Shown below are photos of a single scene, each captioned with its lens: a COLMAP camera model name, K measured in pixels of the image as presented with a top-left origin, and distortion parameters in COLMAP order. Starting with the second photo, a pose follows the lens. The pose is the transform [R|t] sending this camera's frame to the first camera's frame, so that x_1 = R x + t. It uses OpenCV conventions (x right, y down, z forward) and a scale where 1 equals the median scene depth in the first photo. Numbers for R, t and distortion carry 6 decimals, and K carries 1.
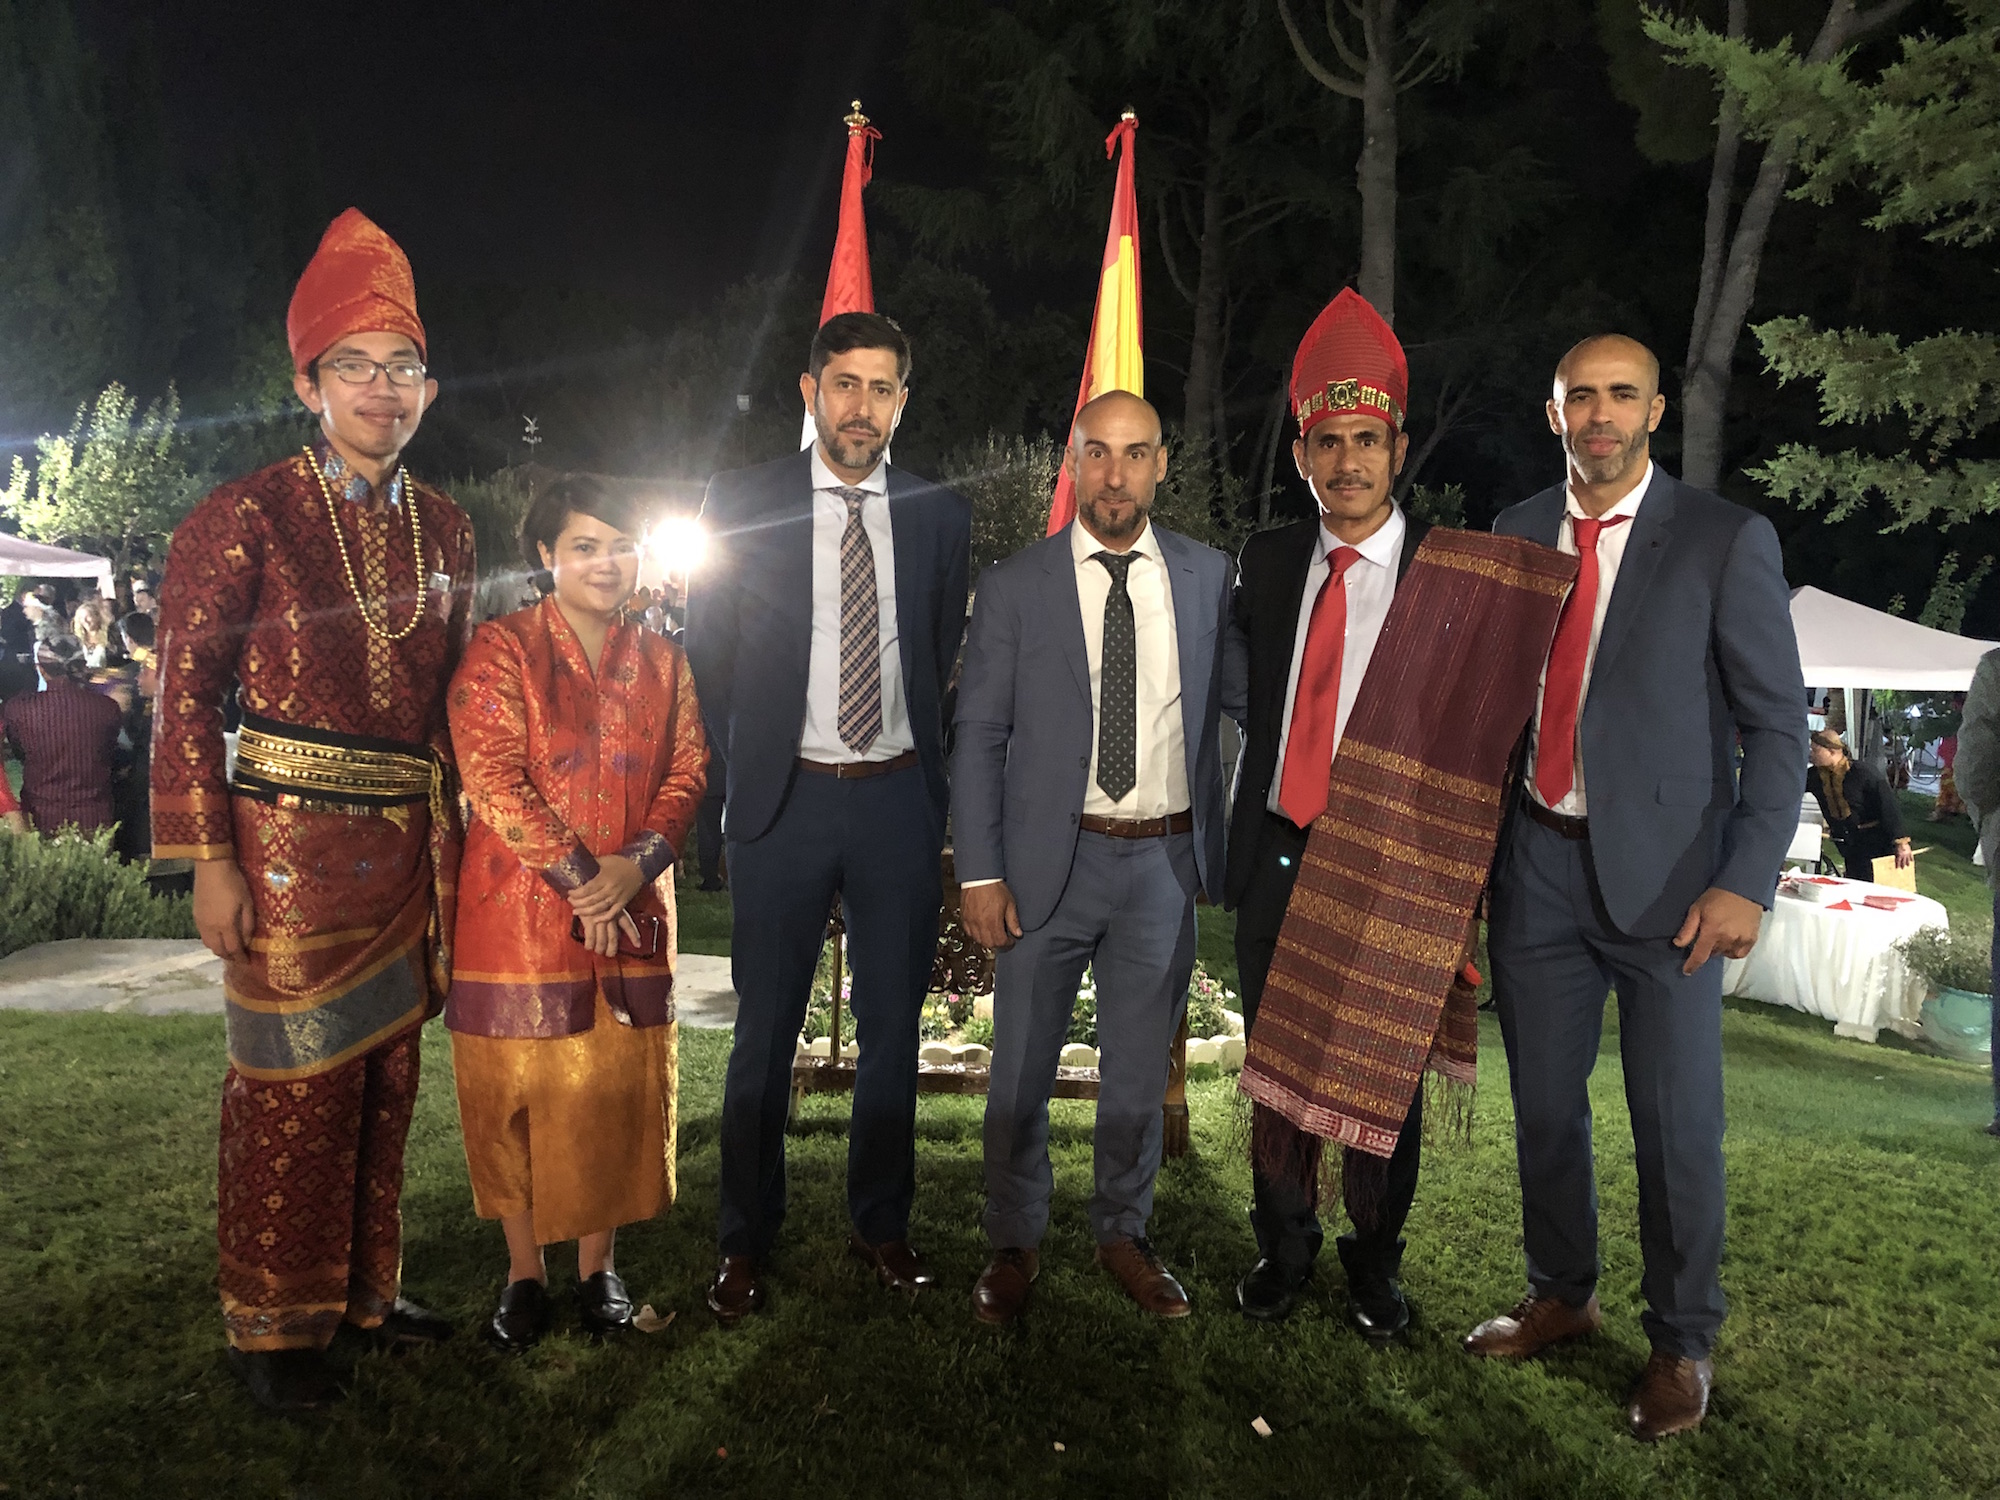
lens RADIAL K [[1654.2, 0, 1000.0], [0, 1654.2, 750.0], [0, 0, 1]] dist [0.027149, -0.013916]
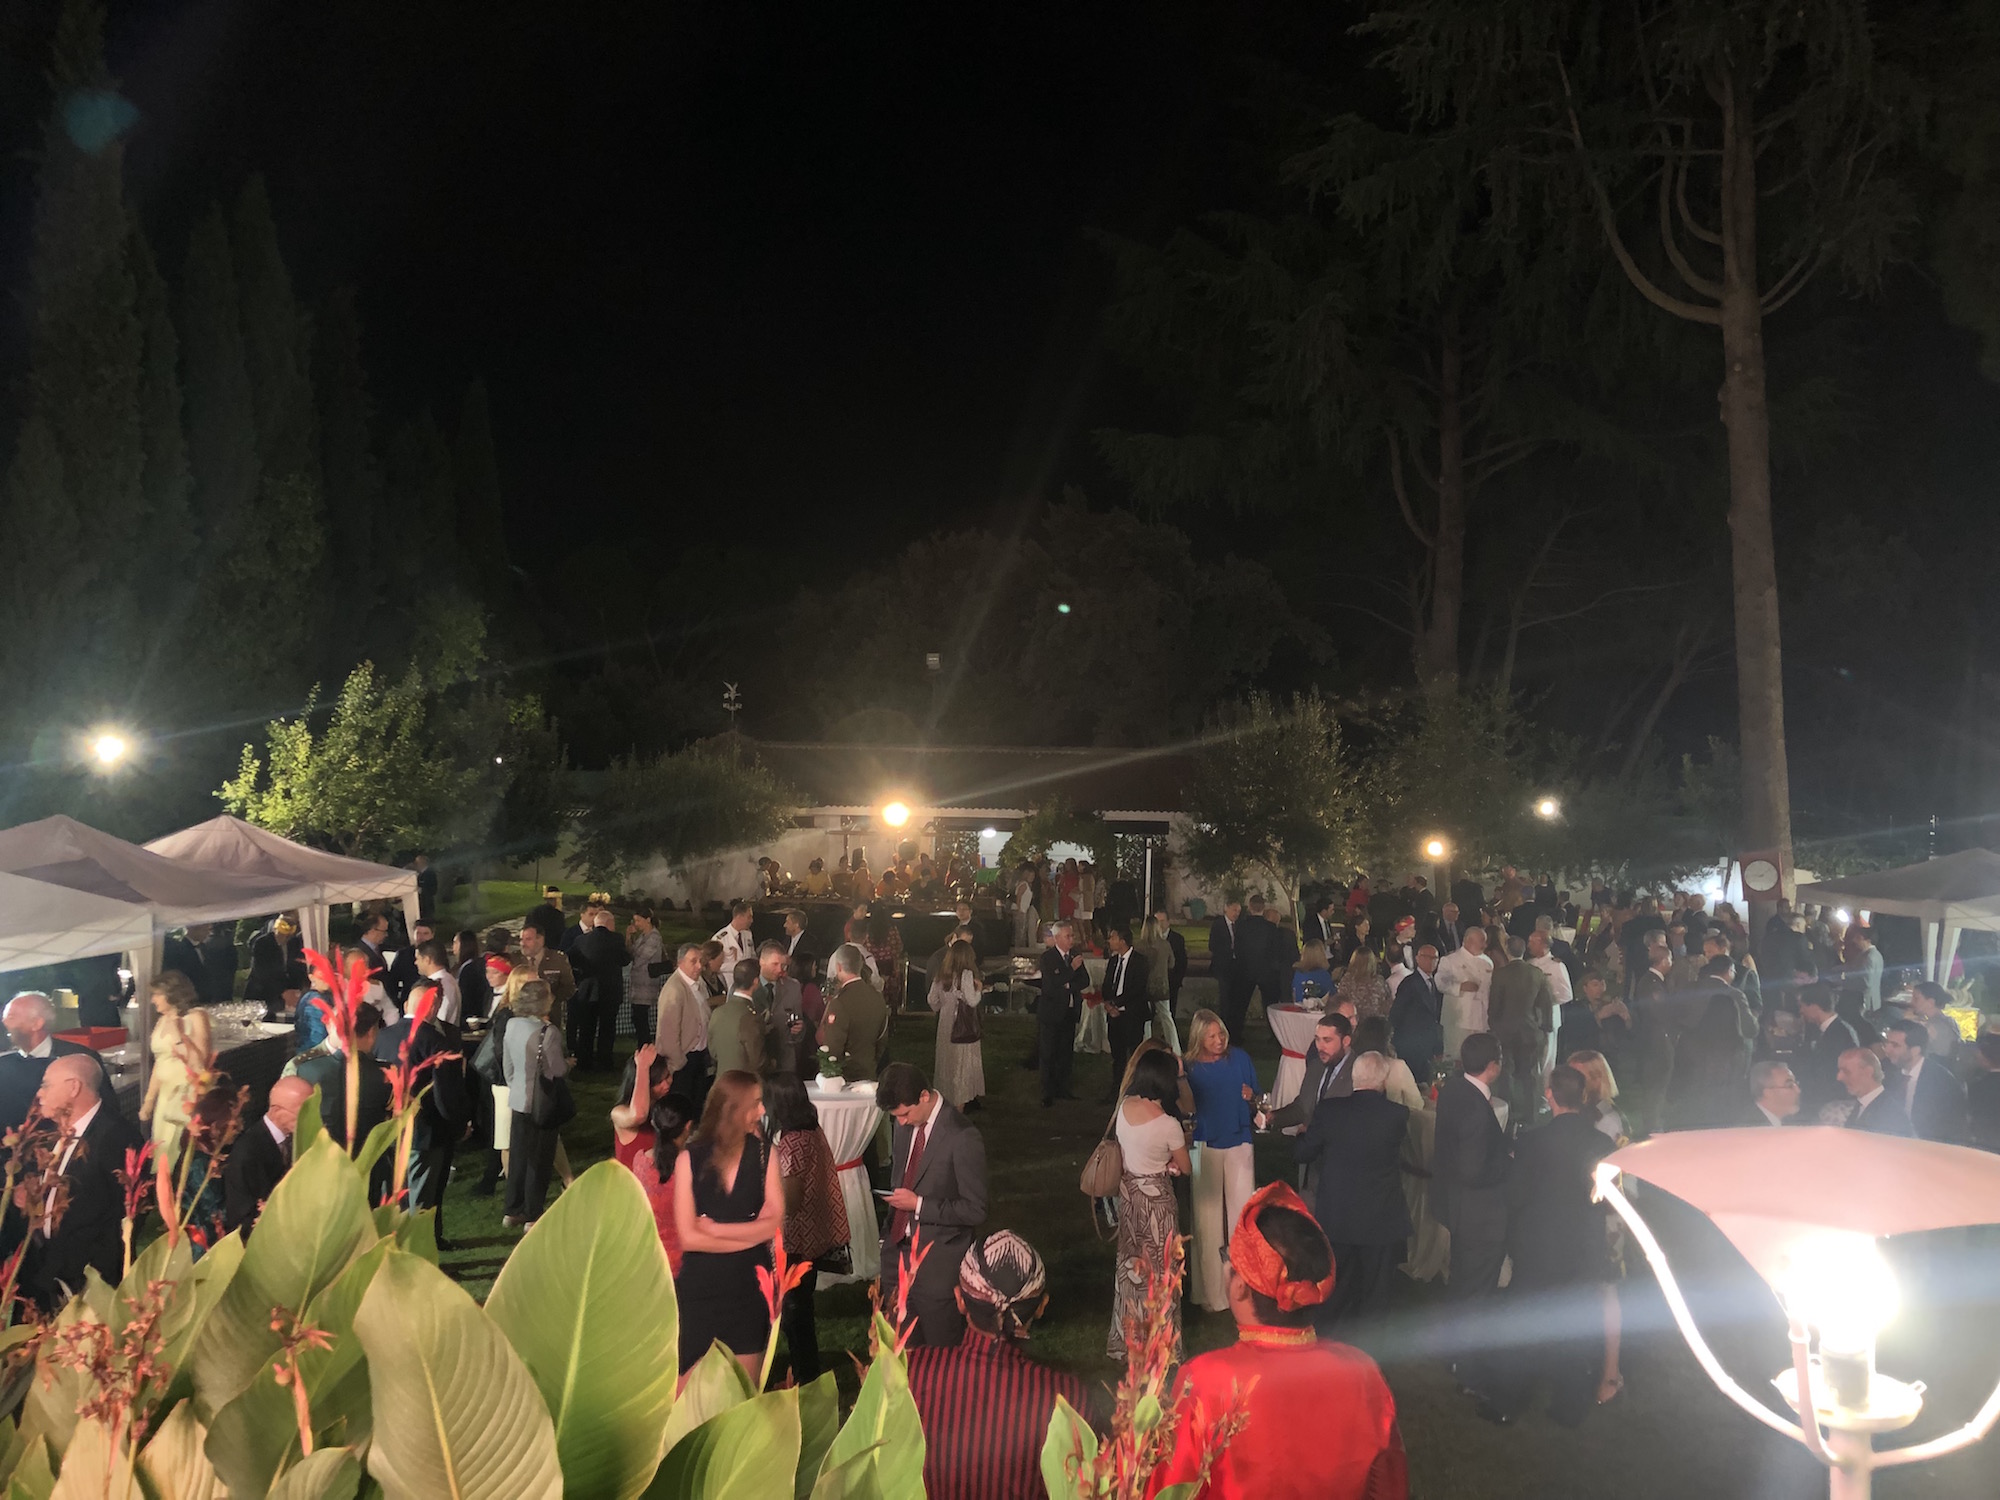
lens RADIAL K [[1609.7, 0, 1000.0], [0, 1609.7, 750.0], [0, 0, 1]] dist [0.006171, -0.003099]
pose [[0.999771, -0.020313, -0.006737, -0.175075], [0.019113, 0.989100, -0.145997, -0.038869], [0.009629, 0.145835, 0.989262, 0.154393]]
